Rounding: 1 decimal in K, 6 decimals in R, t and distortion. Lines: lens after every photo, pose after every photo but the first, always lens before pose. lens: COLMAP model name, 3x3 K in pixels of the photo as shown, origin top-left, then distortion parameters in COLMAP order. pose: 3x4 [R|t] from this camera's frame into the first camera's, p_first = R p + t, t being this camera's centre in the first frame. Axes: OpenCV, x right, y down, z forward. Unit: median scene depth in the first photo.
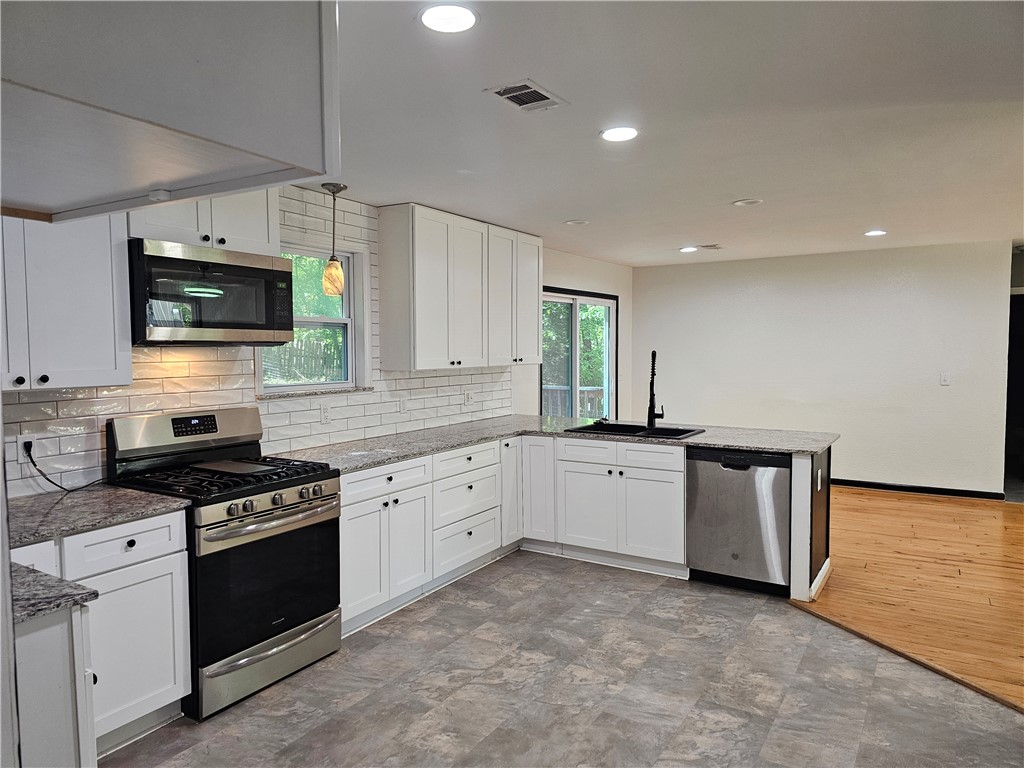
lens RADIAL K [[690.8, 0, 508.8], [0, 690.8, 382.8], [0, 0, 1]] dist [0.065103, -0.053893]
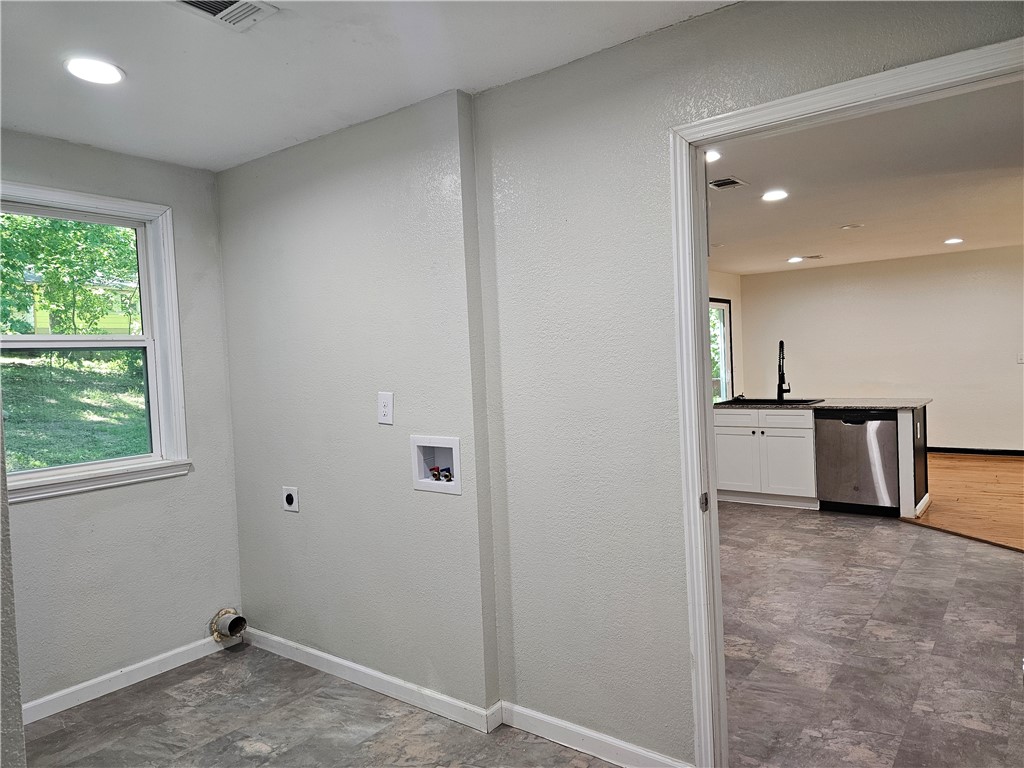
lens RADIAL K [[690.8, 0, 521.3], [0, 690.8, 377.9], [0, 0, 1]] dist [0.065103, -0.053893]
pose [[0.996162, -0.034924, -0.080257, -0.209033], [0.033261, 0.999205, -0.021970, 0.042870], [0.080960, 0.019216, 0.996532, -0.416038]]
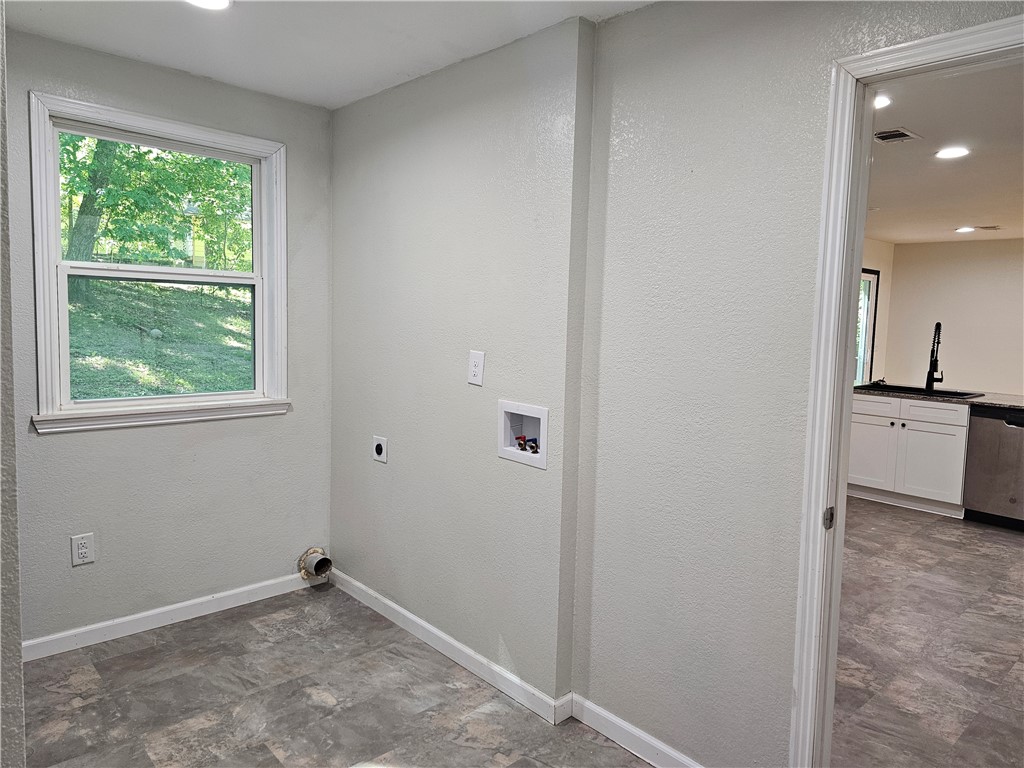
lens RADIAL K [[690.8, 0, 512.3], [0, 690.8, 370.1], [0, 0, 1]] dist [0.065103, -0.053893]
pose [[0.965953, 0.056648, -0.252440, -0.203592], [-0.049363, 0.998164, 0.035104, 0.030739], [0.253965, -0.021448, 0.966976, -0.355441]]
